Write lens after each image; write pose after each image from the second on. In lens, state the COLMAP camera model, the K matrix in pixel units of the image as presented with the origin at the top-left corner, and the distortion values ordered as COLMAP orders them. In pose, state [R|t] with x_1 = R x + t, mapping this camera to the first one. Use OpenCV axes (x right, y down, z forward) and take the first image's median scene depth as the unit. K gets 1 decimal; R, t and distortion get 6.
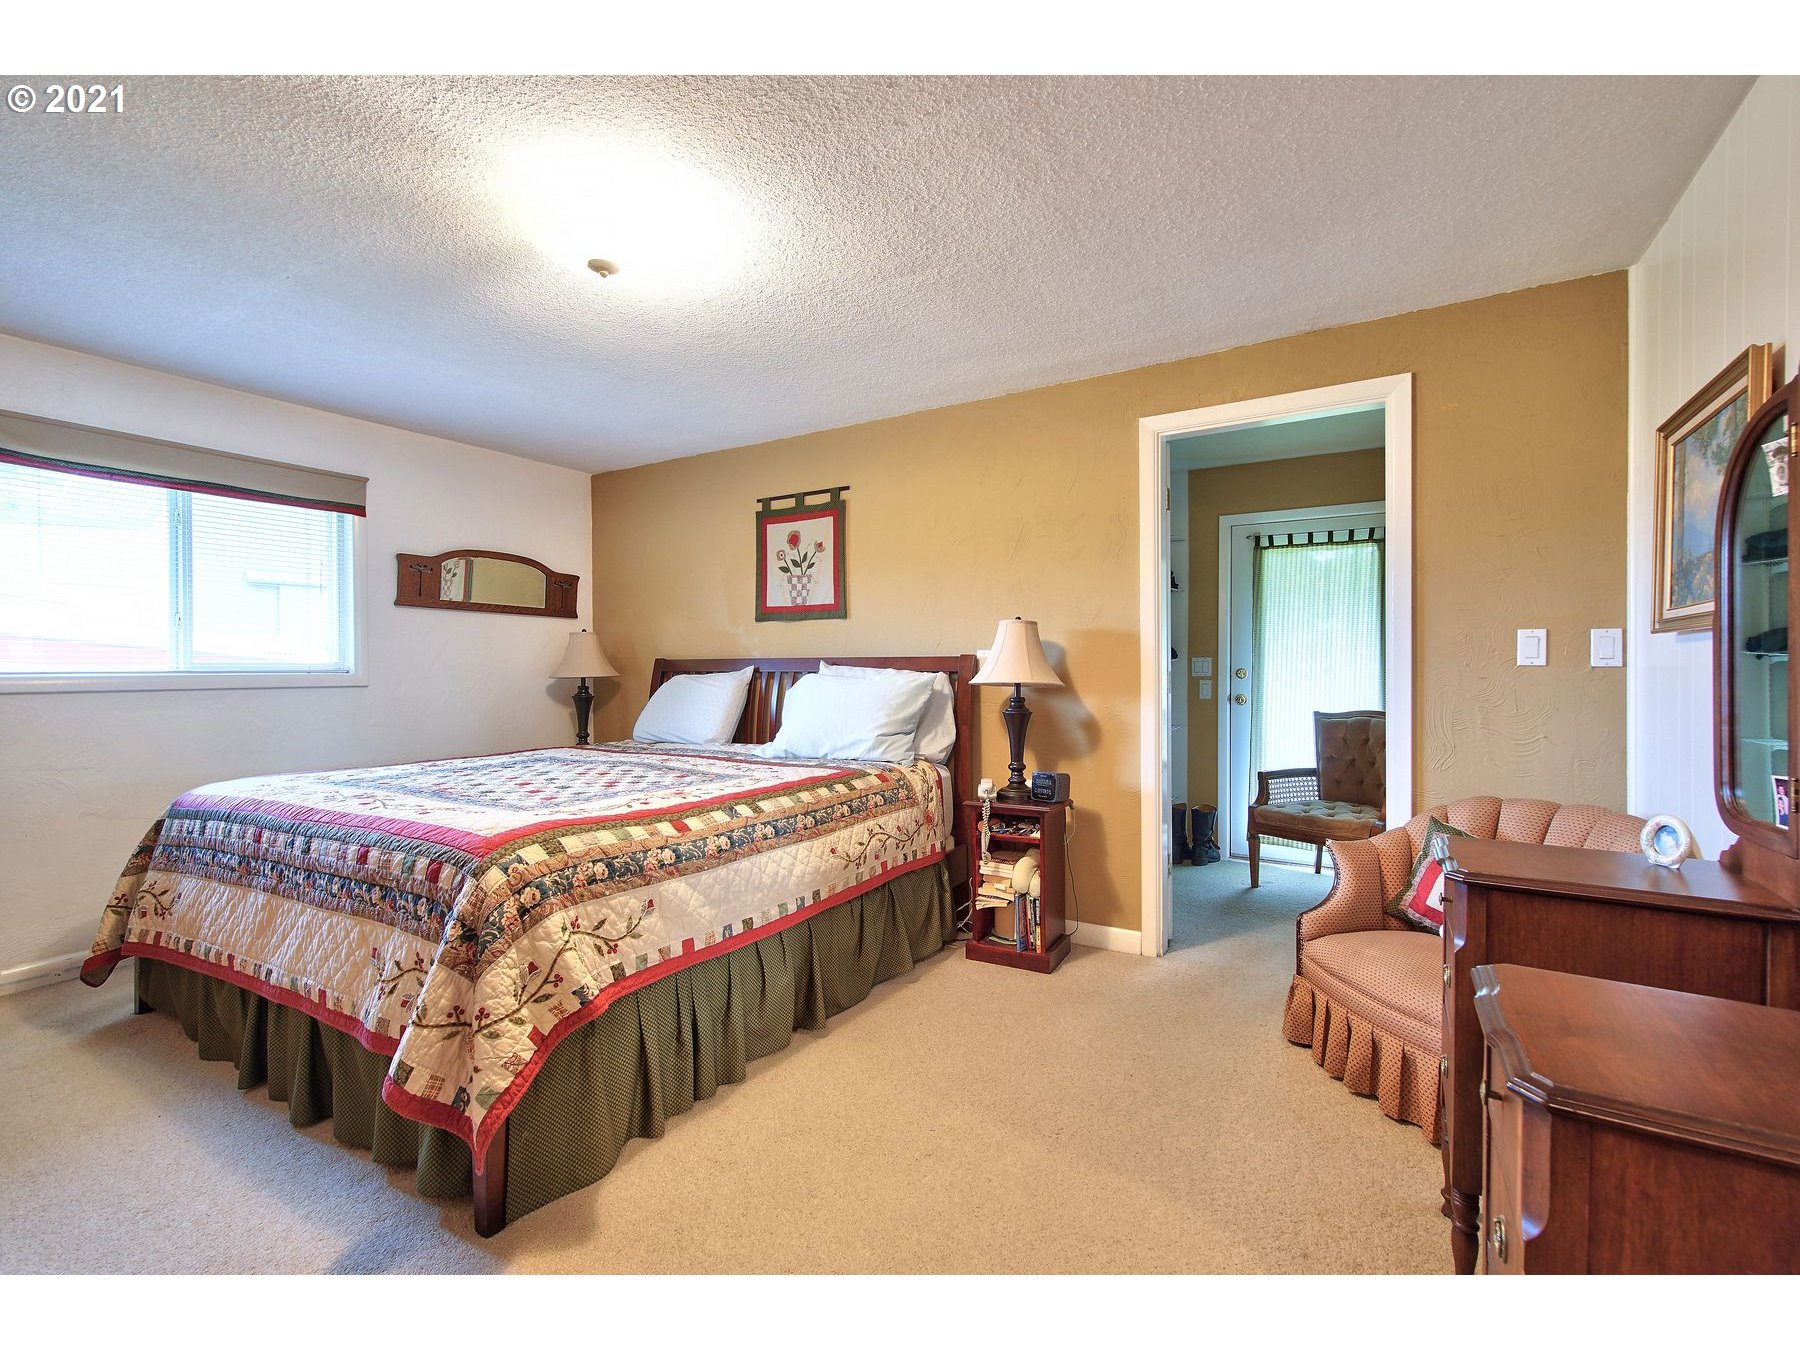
lens RADIAL K [[794.6, 0, 900.1], [0, 794.6, 668.8], [0, 0, 1]] dist [0.011136, -0.001556]
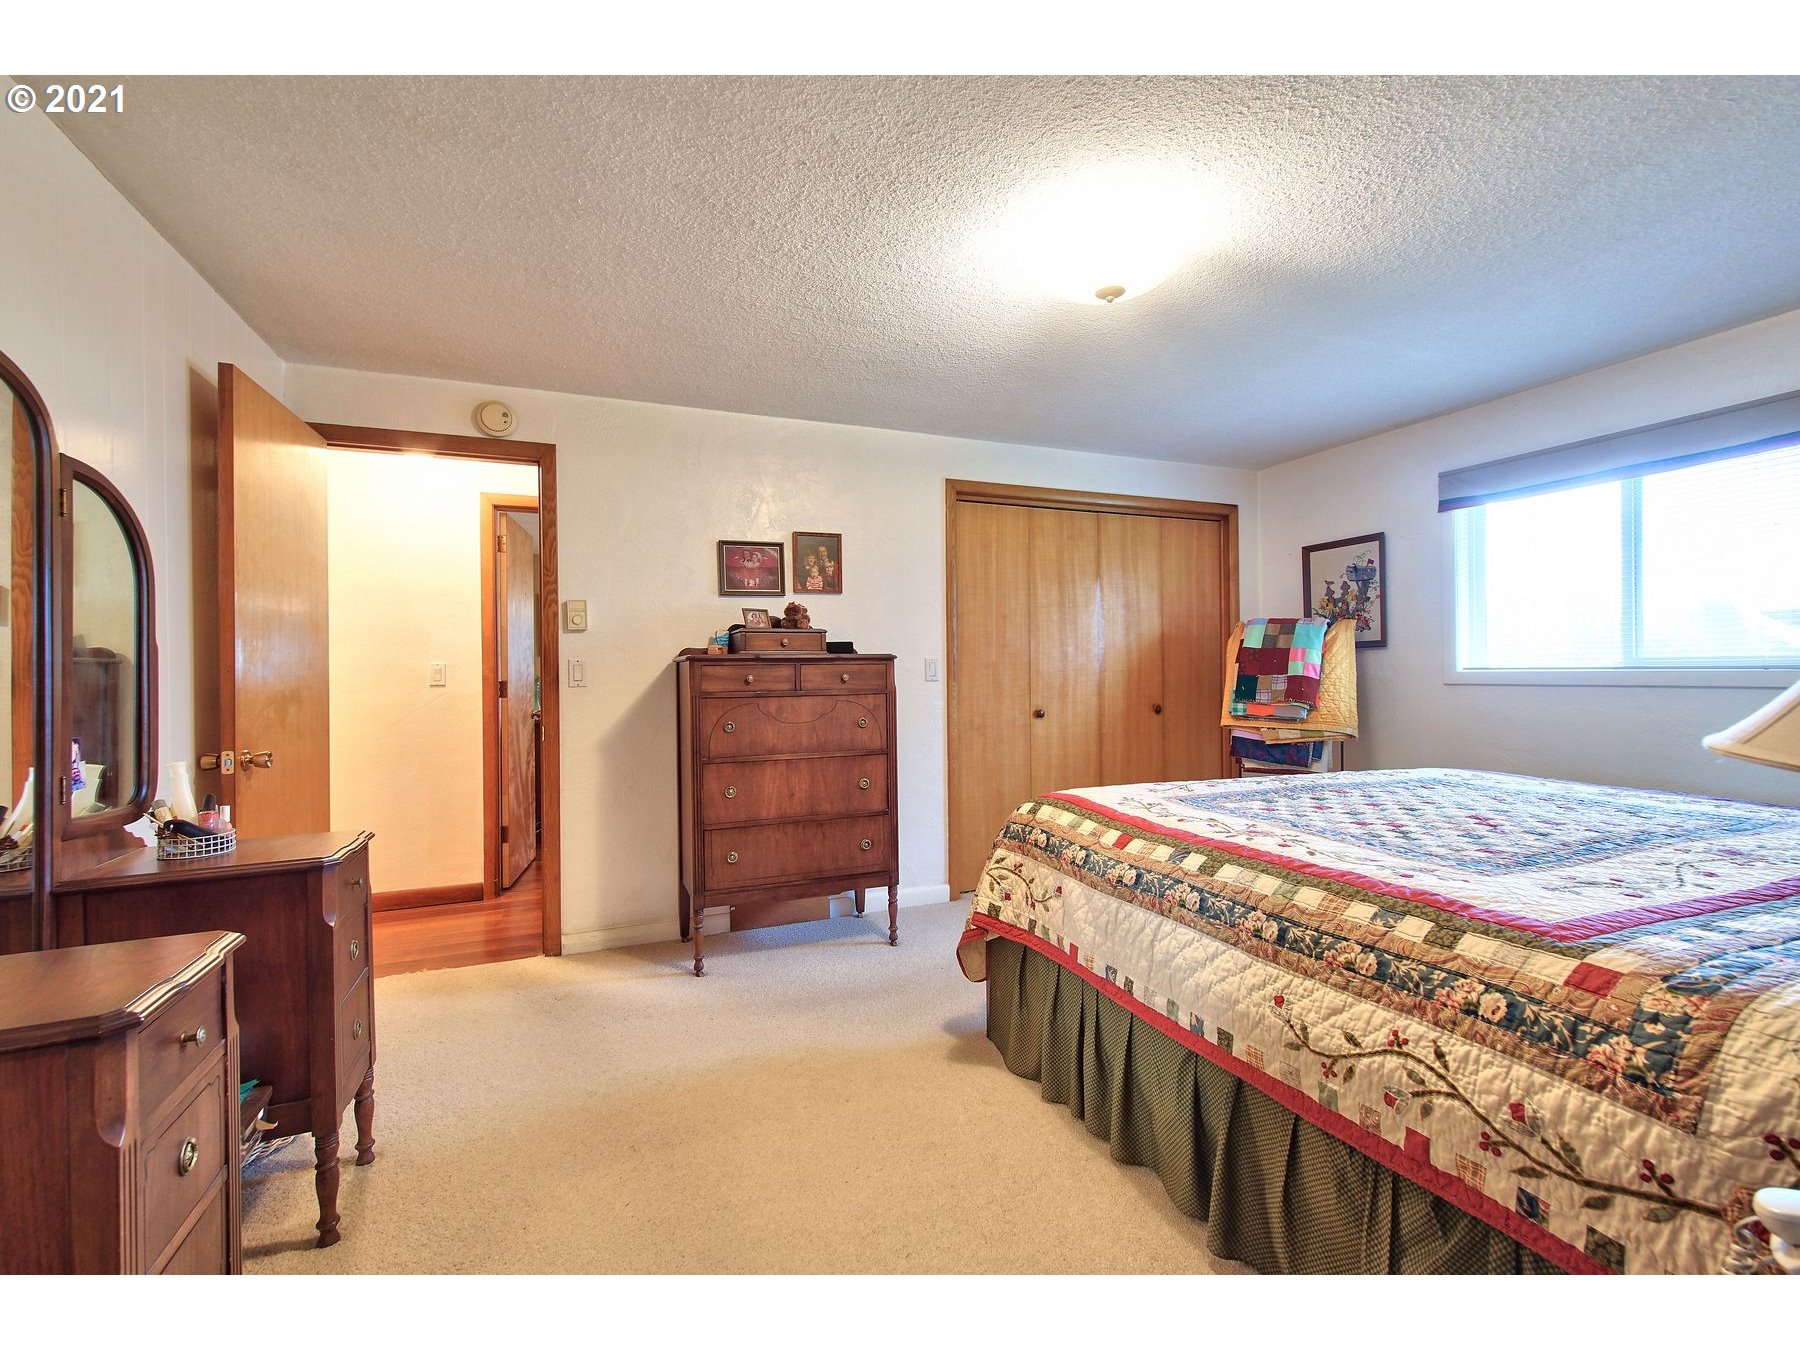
lens RADIAL K [[794.6, 0, 900.1], [0, 794.6, 668.8], [0, 0, 1]] dist [0.011136, -0.001556]
pose [[-0.594129, 0.006566, -0.804343, 0.525747], [0.010781, 0.999942, 0.000199, -0.005686], [0.804298, -0.008554, -0.594165, 1.132869]]
